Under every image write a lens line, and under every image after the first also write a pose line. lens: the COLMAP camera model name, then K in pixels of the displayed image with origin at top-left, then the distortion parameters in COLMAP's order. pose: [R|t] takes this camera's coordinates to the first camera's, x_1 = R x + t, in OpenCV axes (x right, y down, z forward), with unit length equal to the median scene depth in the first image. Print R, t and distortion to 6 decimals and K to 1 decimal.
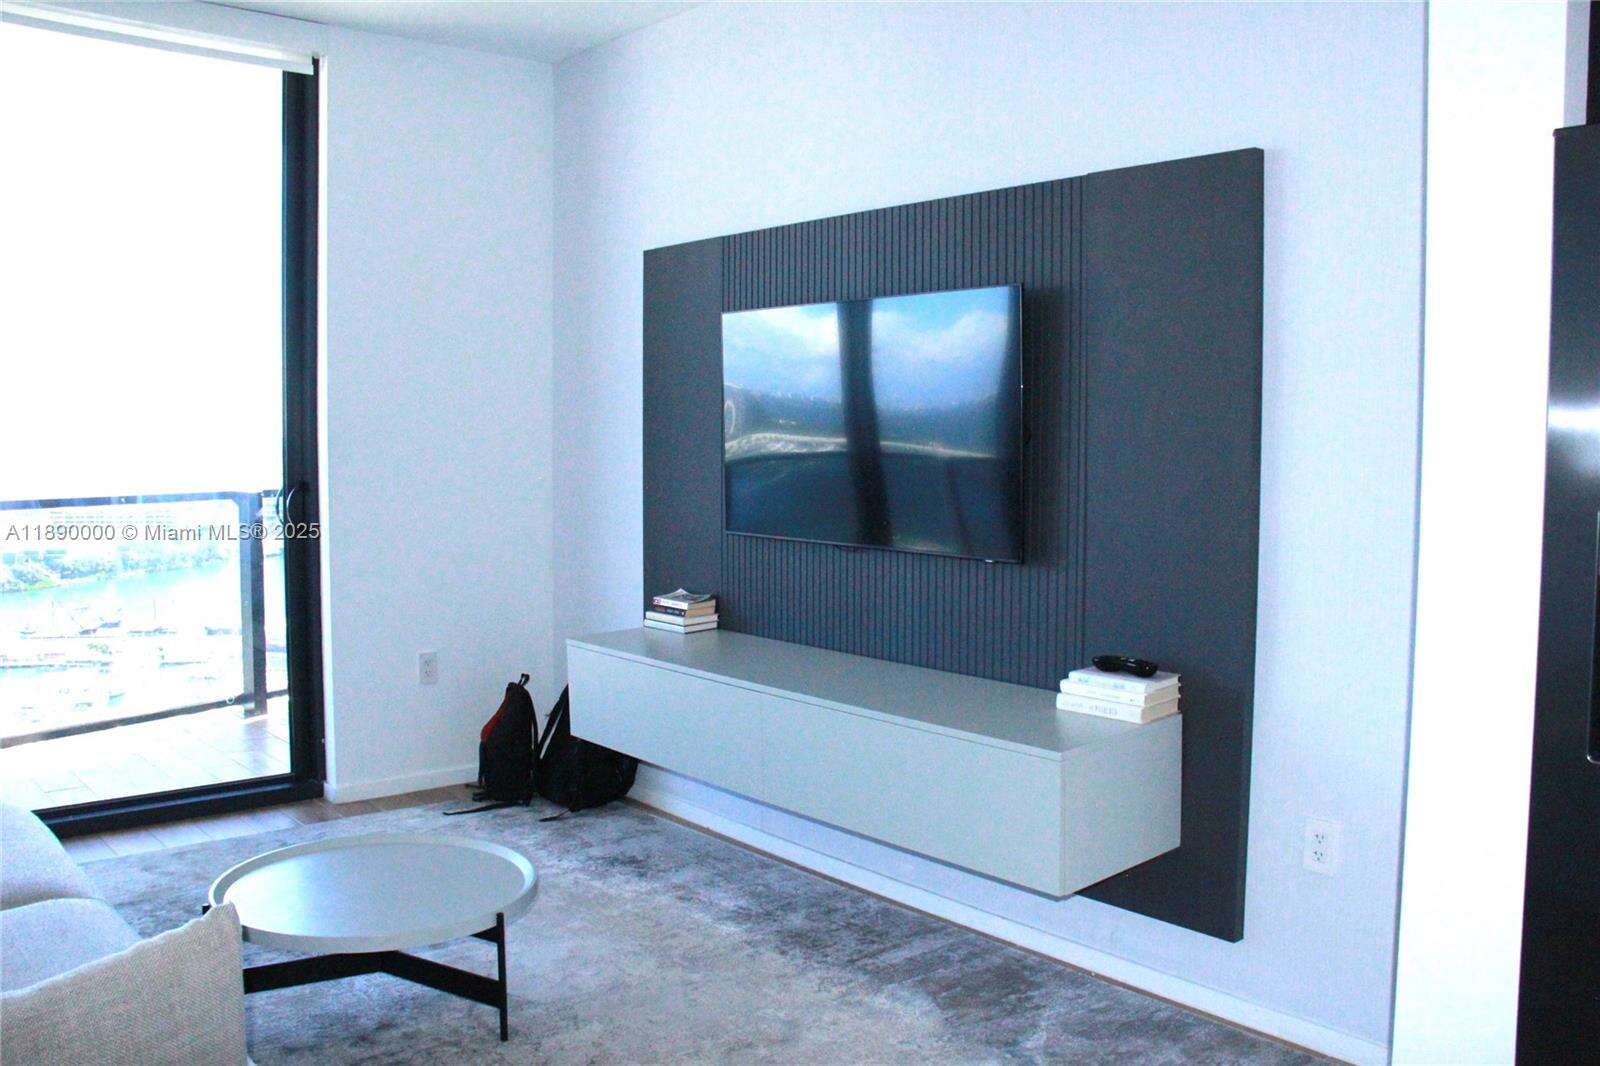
lens RADIAL K [[1356.4, 0, 792.3], [0, 1356.4, 512.6], [0, 0, 1]] dist [-0.190472, 0.168223]
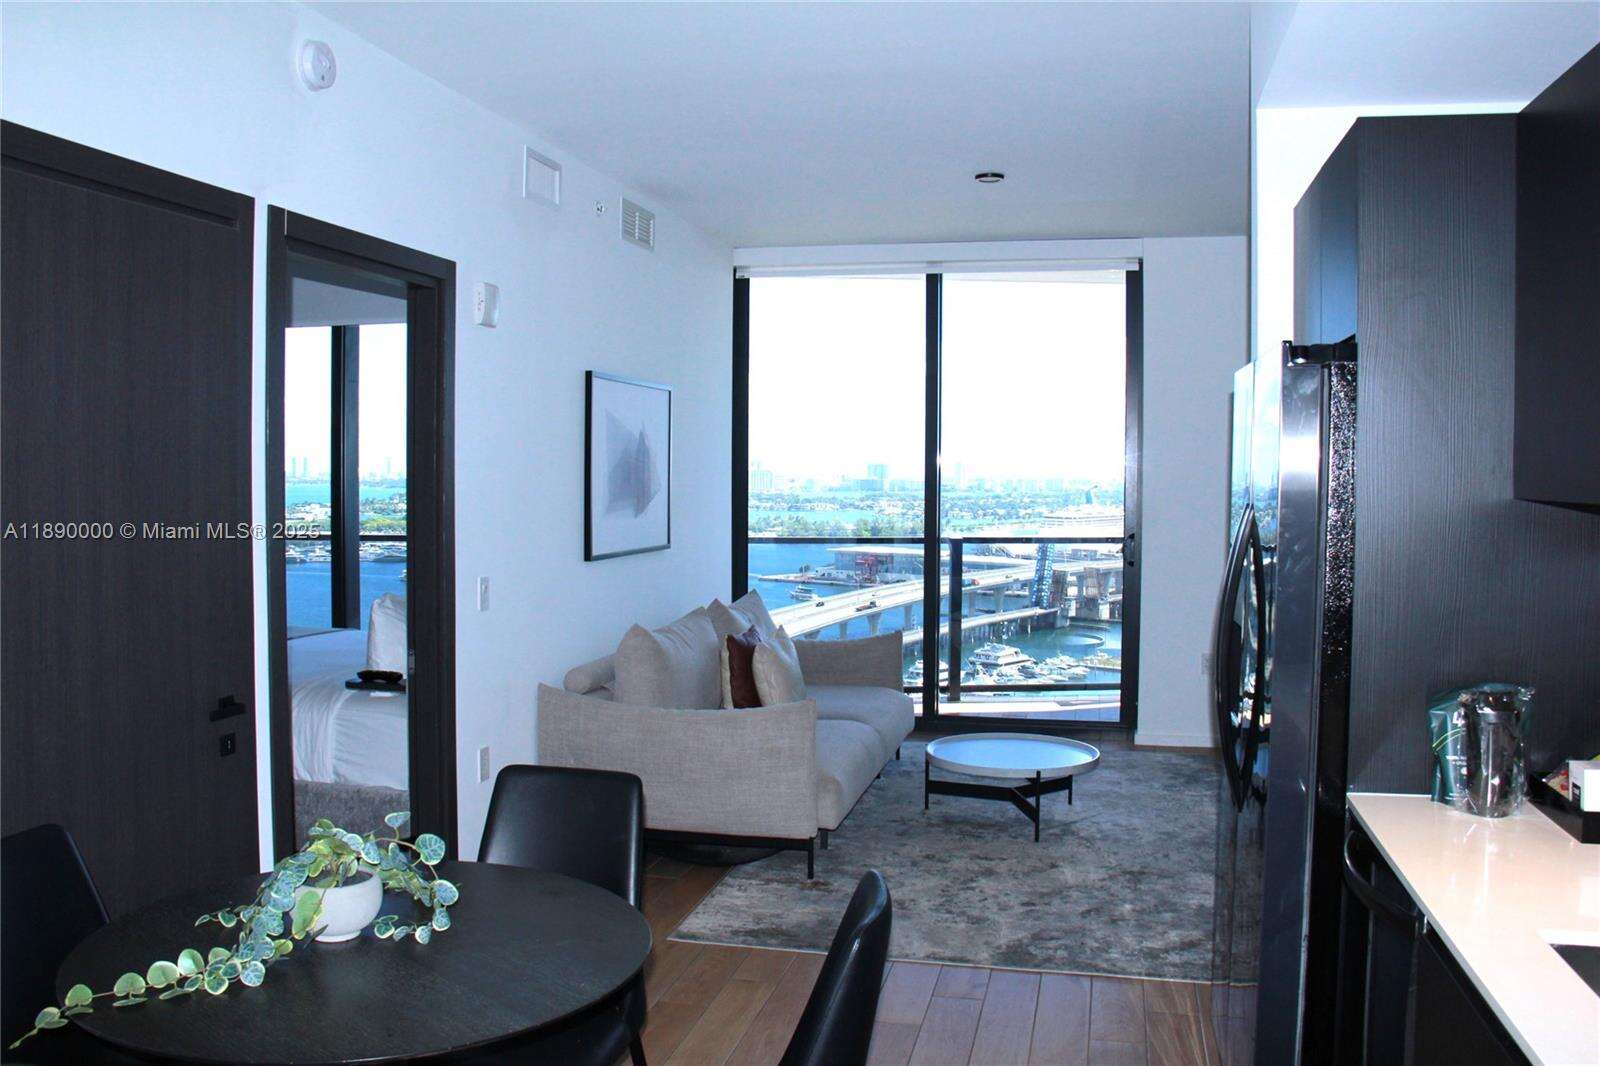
lens RADIAL K [[1338.4, 0, 762.8], [0, 1338.4, 528.8], [0, 0, 1]] dist [-0.182260, 0.002024]
pose [[0.579212, 0.035824, -0.814389, 0.682362], [-0.052146, 0.998616, 0.006841, -0.018308], [0.813507, 0.038505, 0.580278, -0.261388]]
